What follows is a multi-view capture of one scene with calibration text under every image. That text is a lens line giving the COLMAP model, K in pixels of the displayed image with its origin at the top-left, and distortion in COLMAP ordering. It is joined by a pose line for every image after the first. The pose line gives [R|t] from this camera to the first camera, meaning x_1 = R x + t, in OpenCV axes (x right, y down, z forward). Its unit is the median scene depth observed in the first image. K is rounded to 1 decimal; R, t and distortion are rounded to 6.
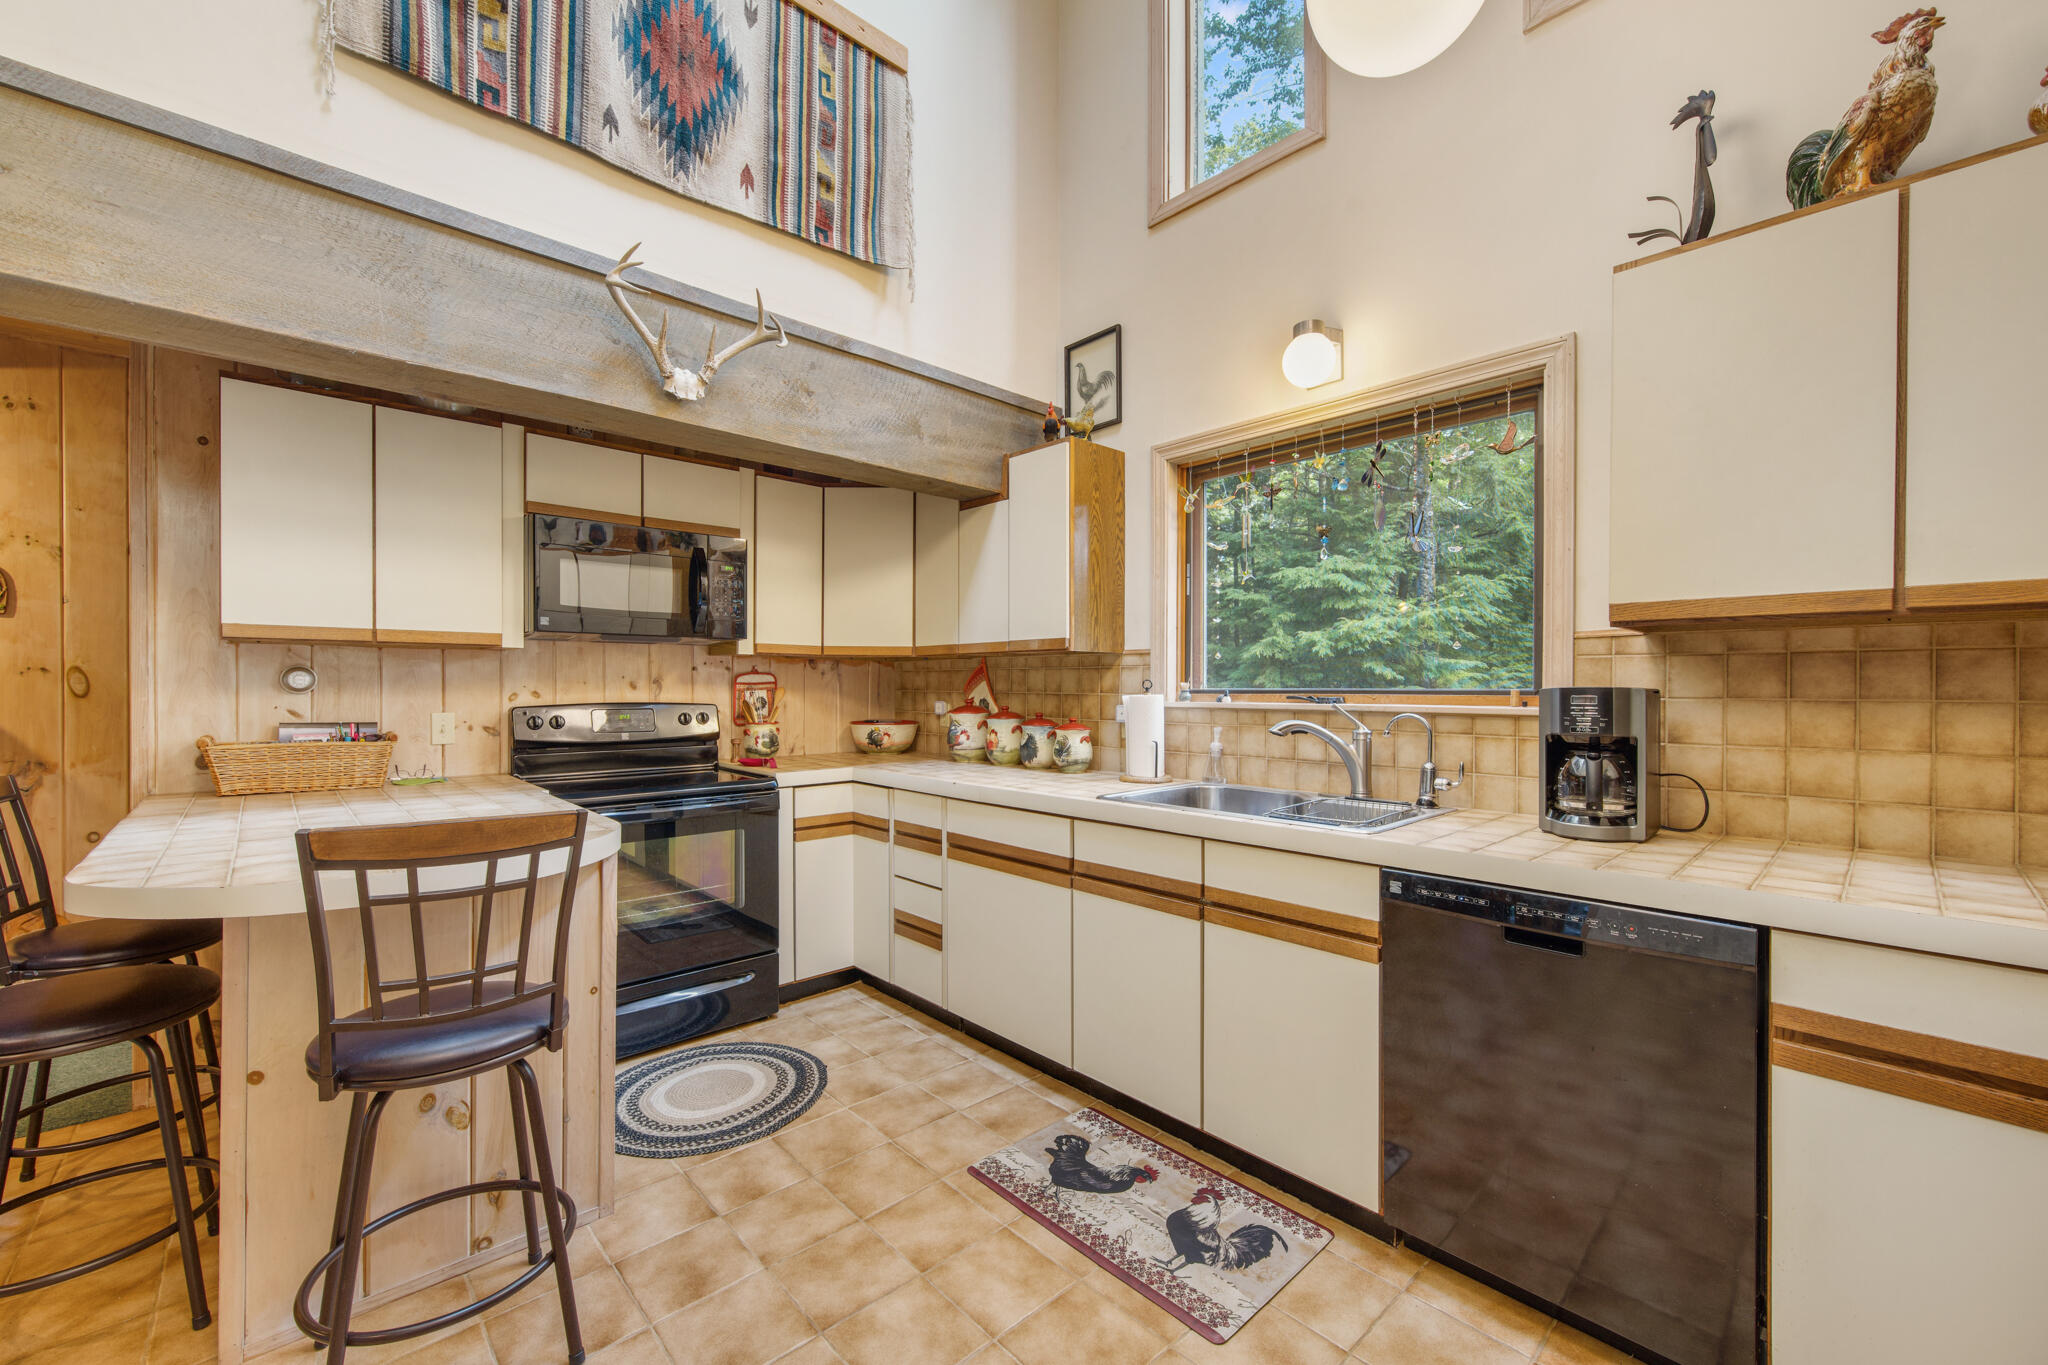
lens RADIAL K [[819.8, 0, 1020.7], [0, 819.8, 691.3], [0, 0, 1]] dist [-0.003019, 0.000437]
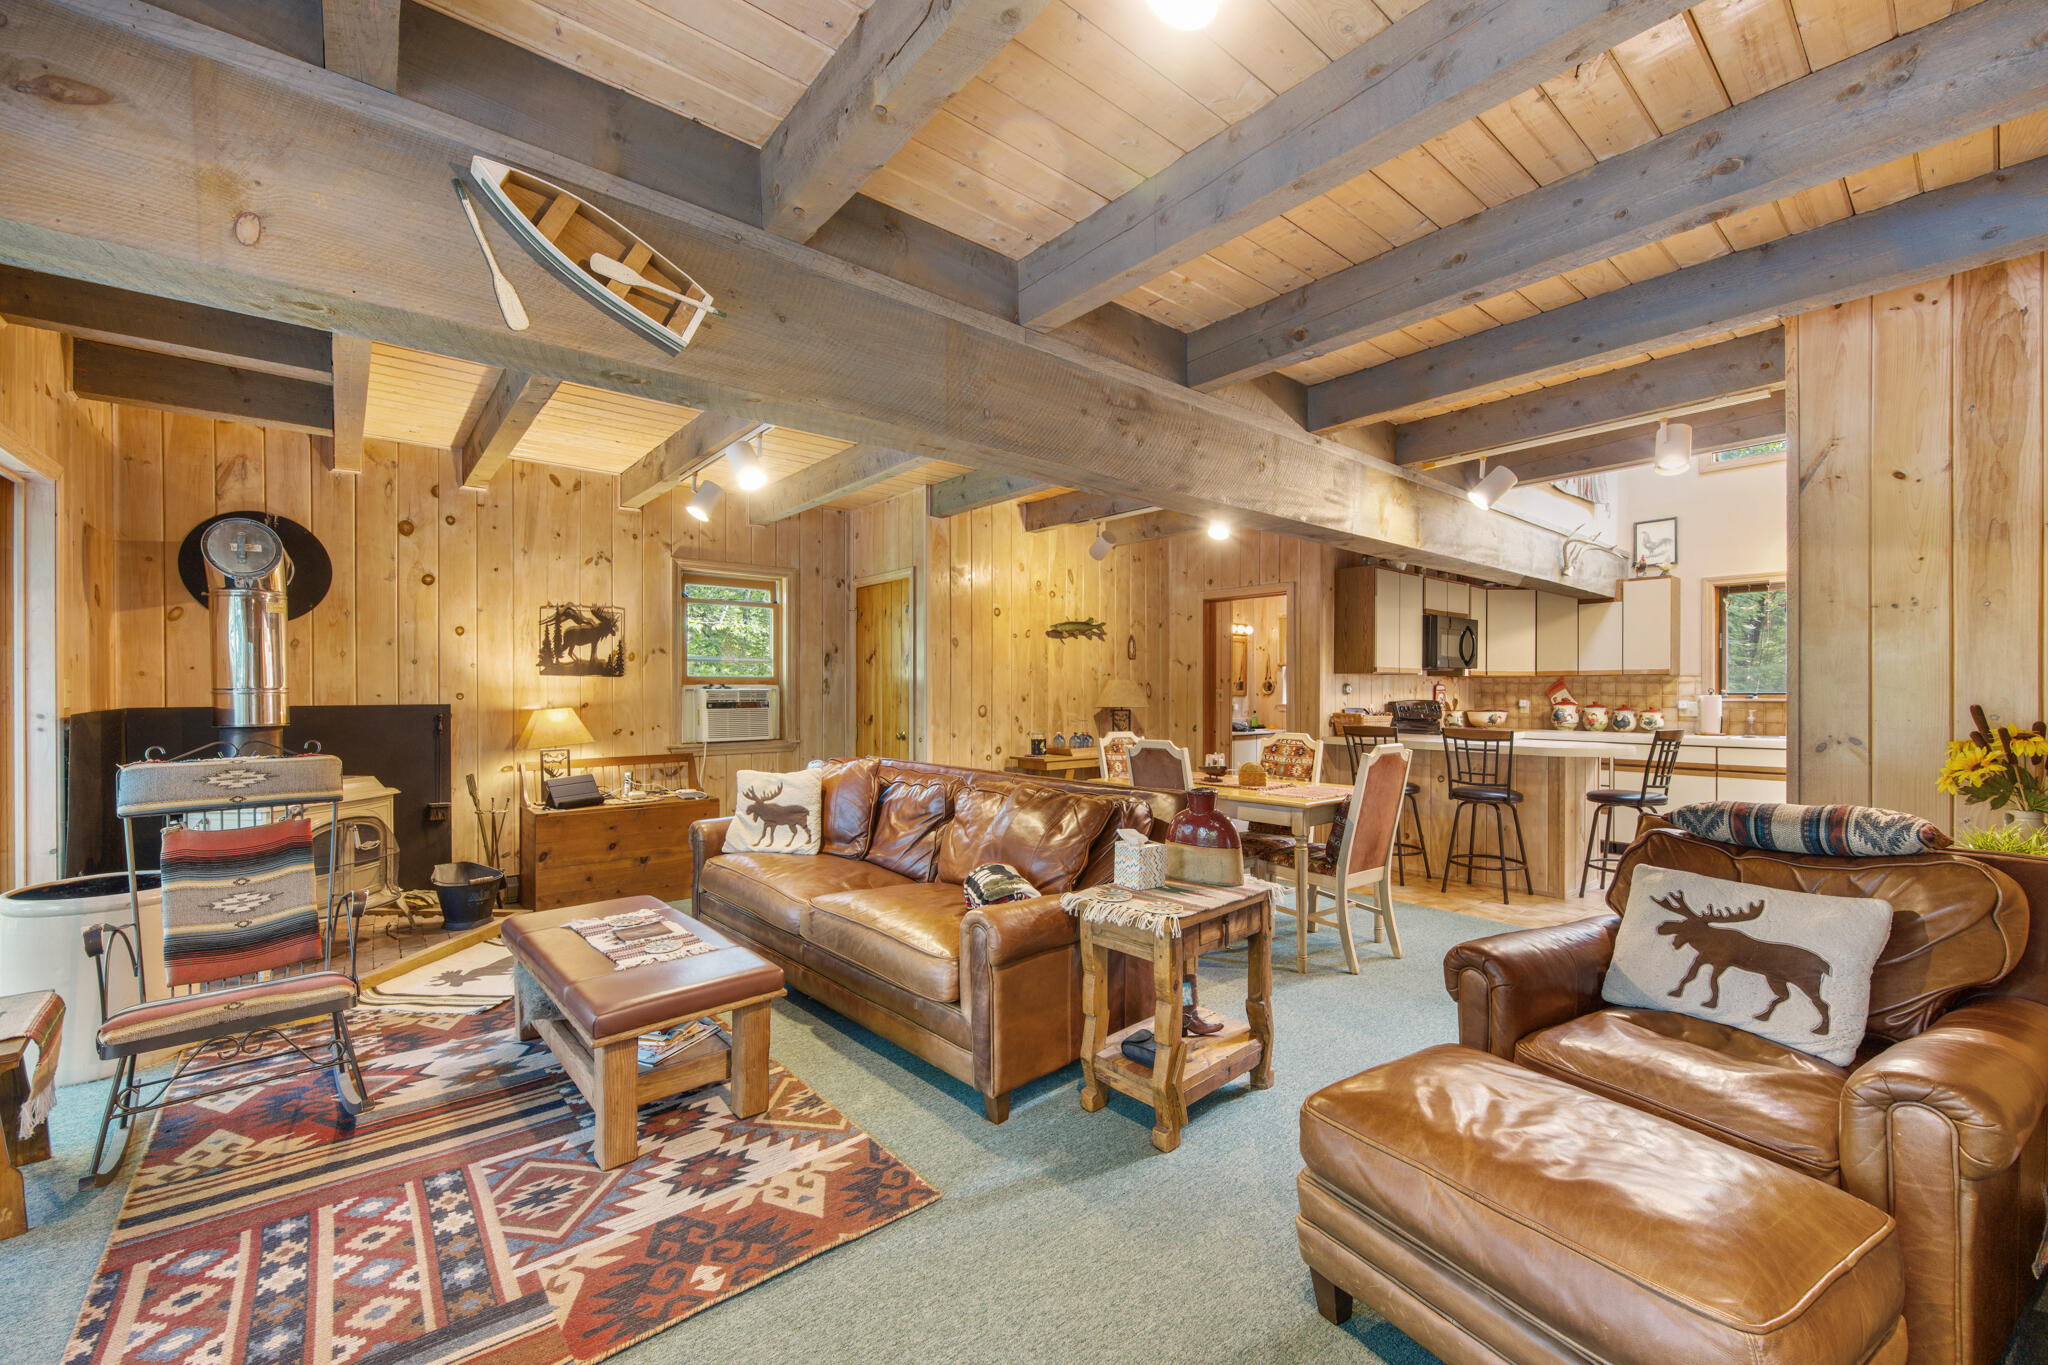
lens RADIAL K [[819.8, 0, 1022.3], [0, 819.8, 694.0], [0, 0, 1]] dist [-0.003019, 0.000437]
pose [[0.998247, -0.001583, -0.059163, -1.568899], [0.001472, 0.999997, -0.001926, 0.001883], [0.059166, 0.001836, 0.998246, -1.291675]]
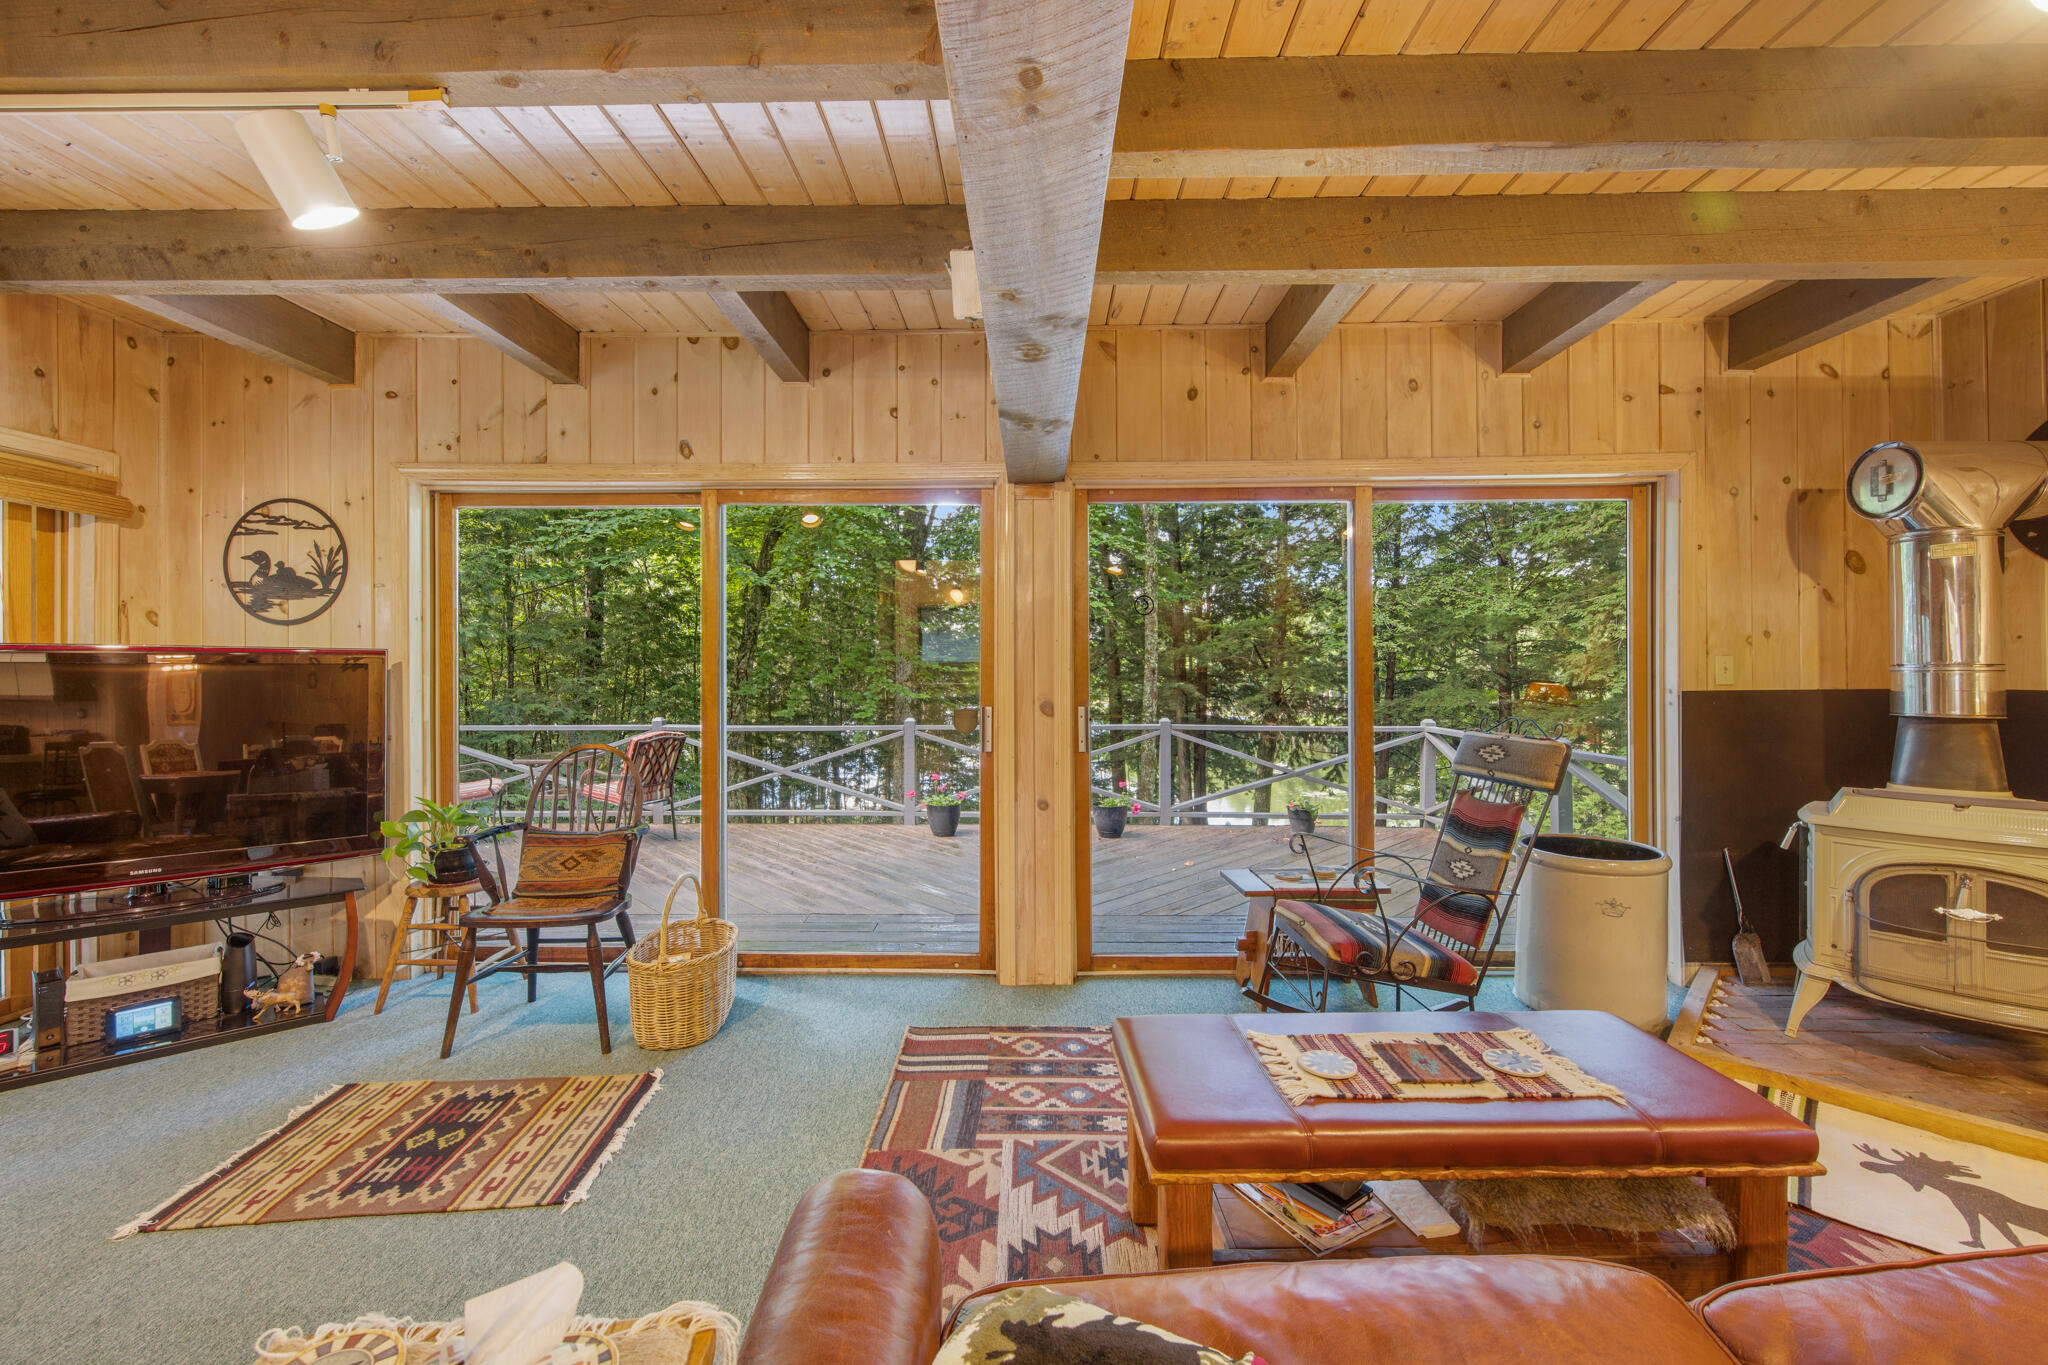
lens RADIAL K [[819.8, 0, 1021.1], [0, 819.8, 662.3], [0, 0, 1]] dist [-0.003019, 0.000437]
pose [[-0.695798, -0.007023, -0.718204, -1.443762], [-0.006061, 0.999974, -0.003906, -0.004434], [0.718212, 0.001635, -0.695822, -0.144545]]
